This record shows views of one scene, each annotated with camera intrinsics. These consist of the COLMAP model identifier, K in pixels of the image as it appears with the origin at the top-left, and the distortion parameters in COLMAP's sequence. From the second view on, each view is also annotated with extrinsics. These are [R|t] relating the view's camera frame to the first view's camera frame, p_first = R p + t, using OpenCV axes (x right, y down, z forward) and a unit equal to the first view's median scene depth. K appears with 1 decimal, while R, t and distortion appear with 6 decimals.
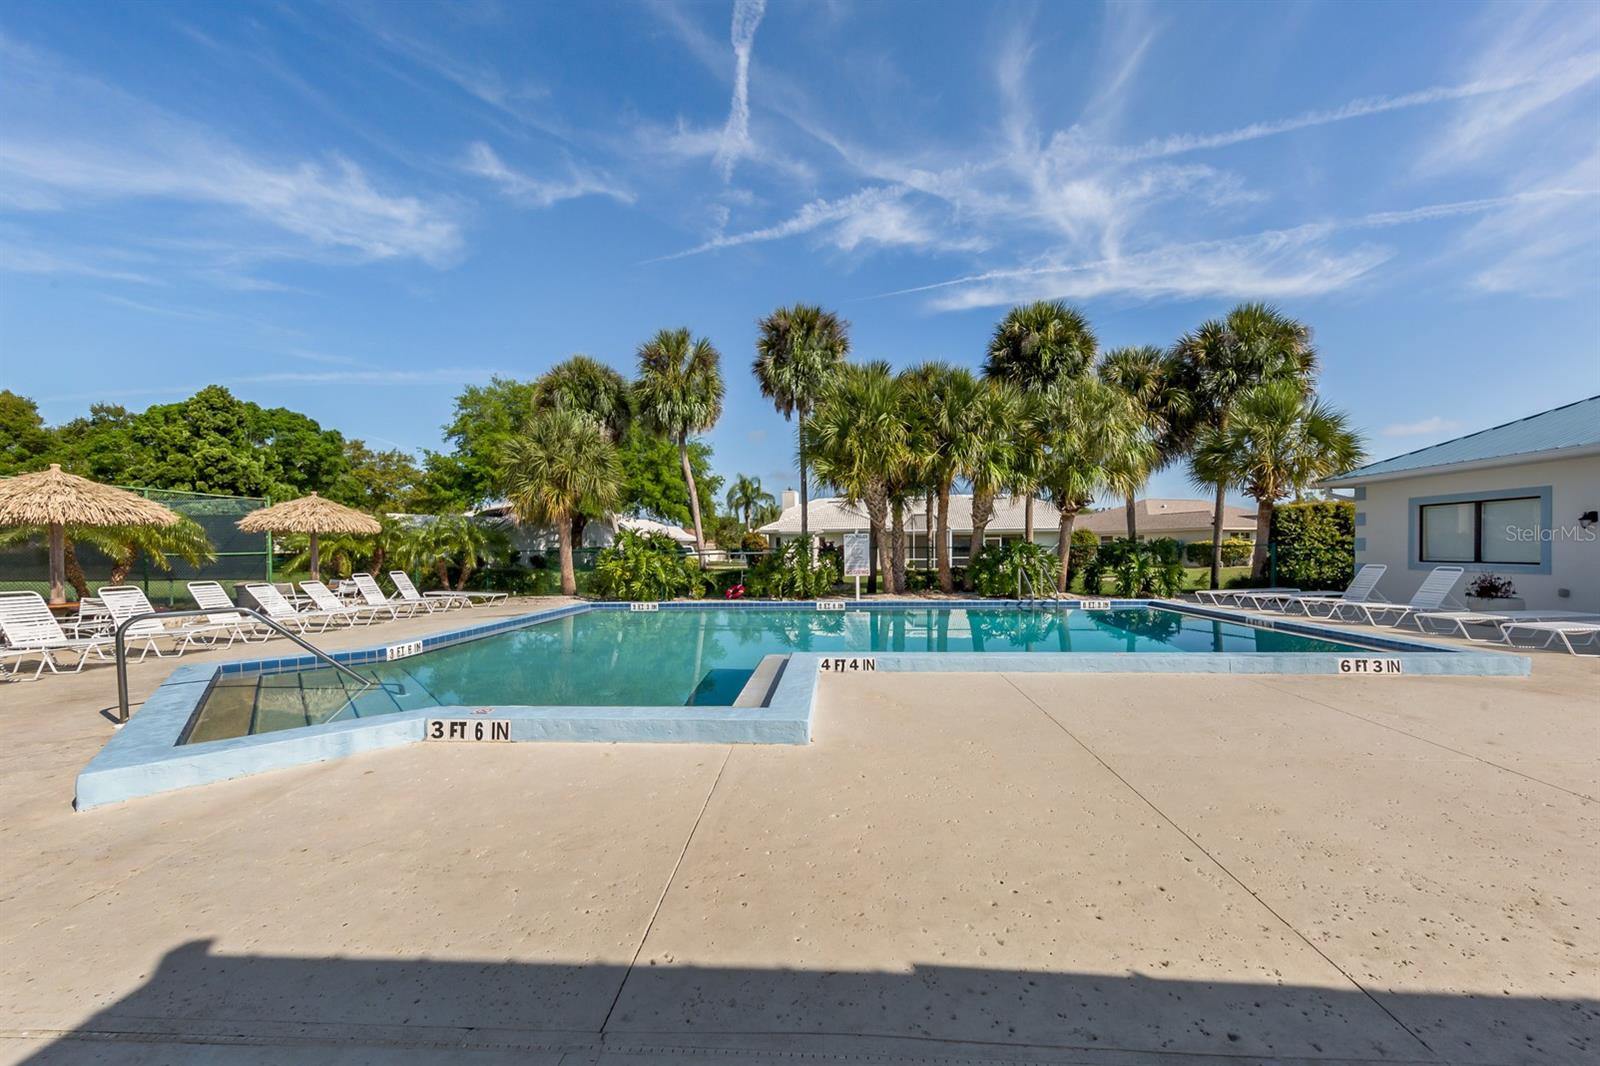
lens RADIAL K [[619.5, 0, 800.6], [0, 619.5, 565.0], [0, 0, 1]] dist [0.009993, 0.000072]
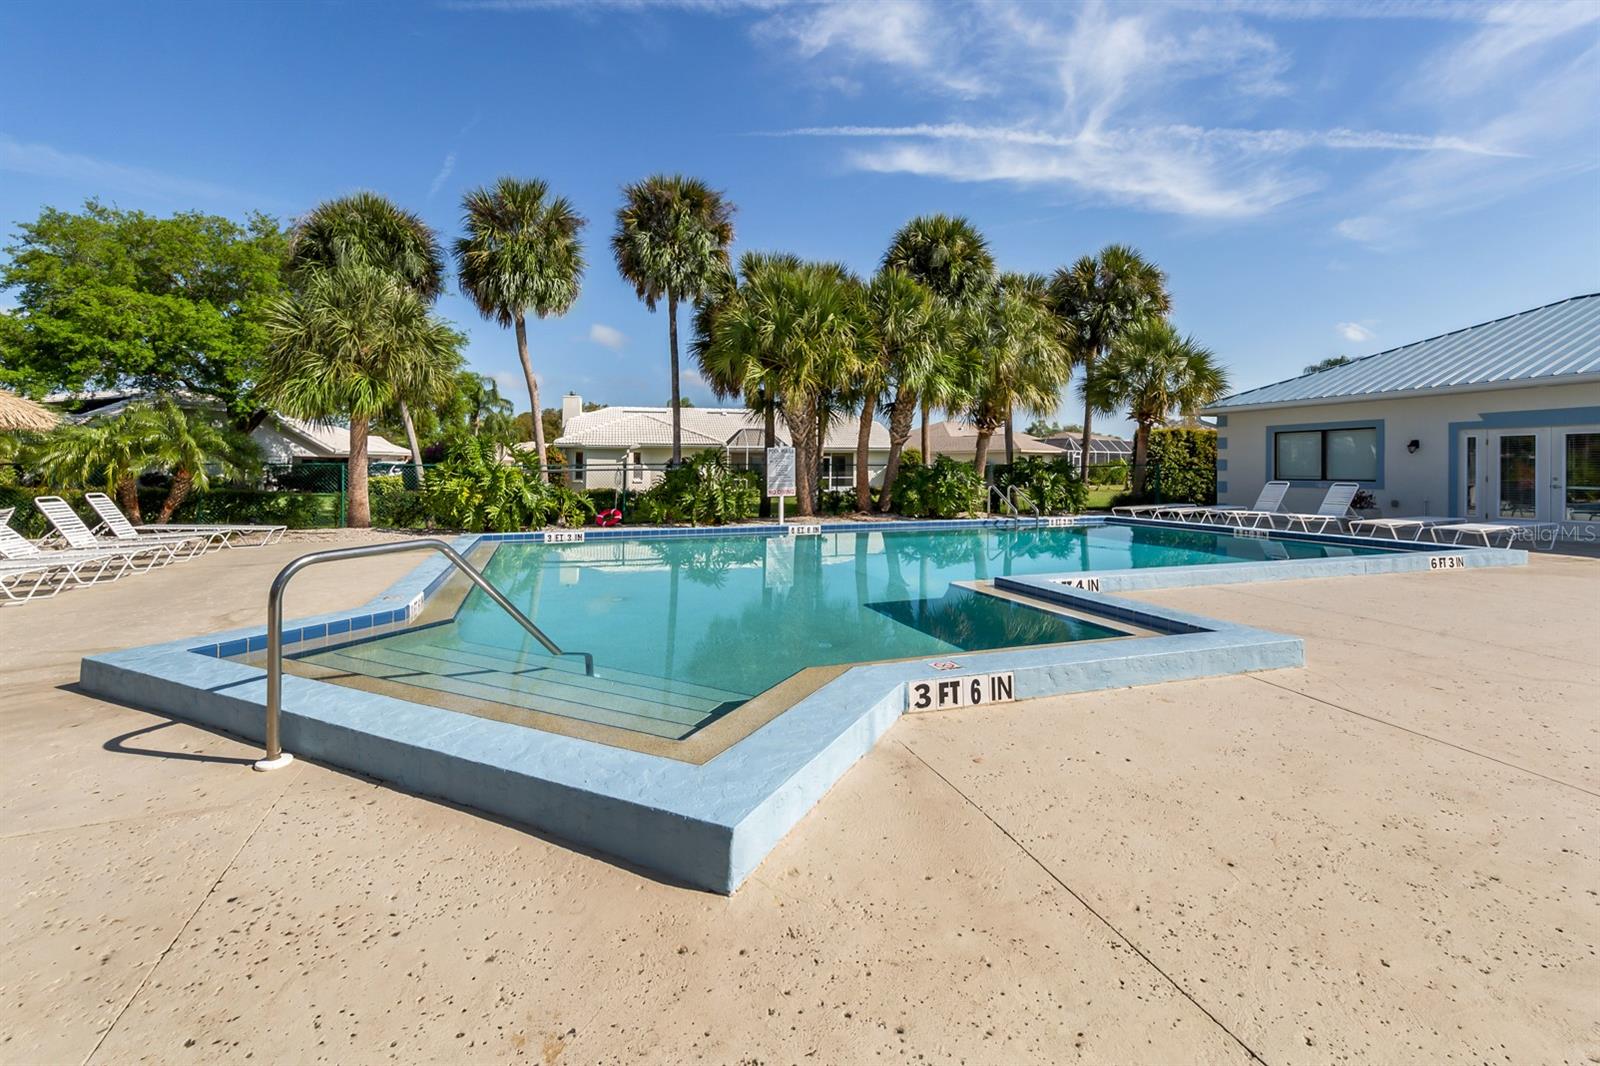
lens RADIAL K [[704.2, 0, 796.7], [0, 704.2, 474.4], [0, 0, 1]] dist [0.010732, -0.000084]
pose [[0.924910, 0.005059, 0.380154, -0.272654], [0.002136, 0.999827, -0.018503, 0.005536], [-0.380181, 0.017925, 0.924738, 0.076357]]
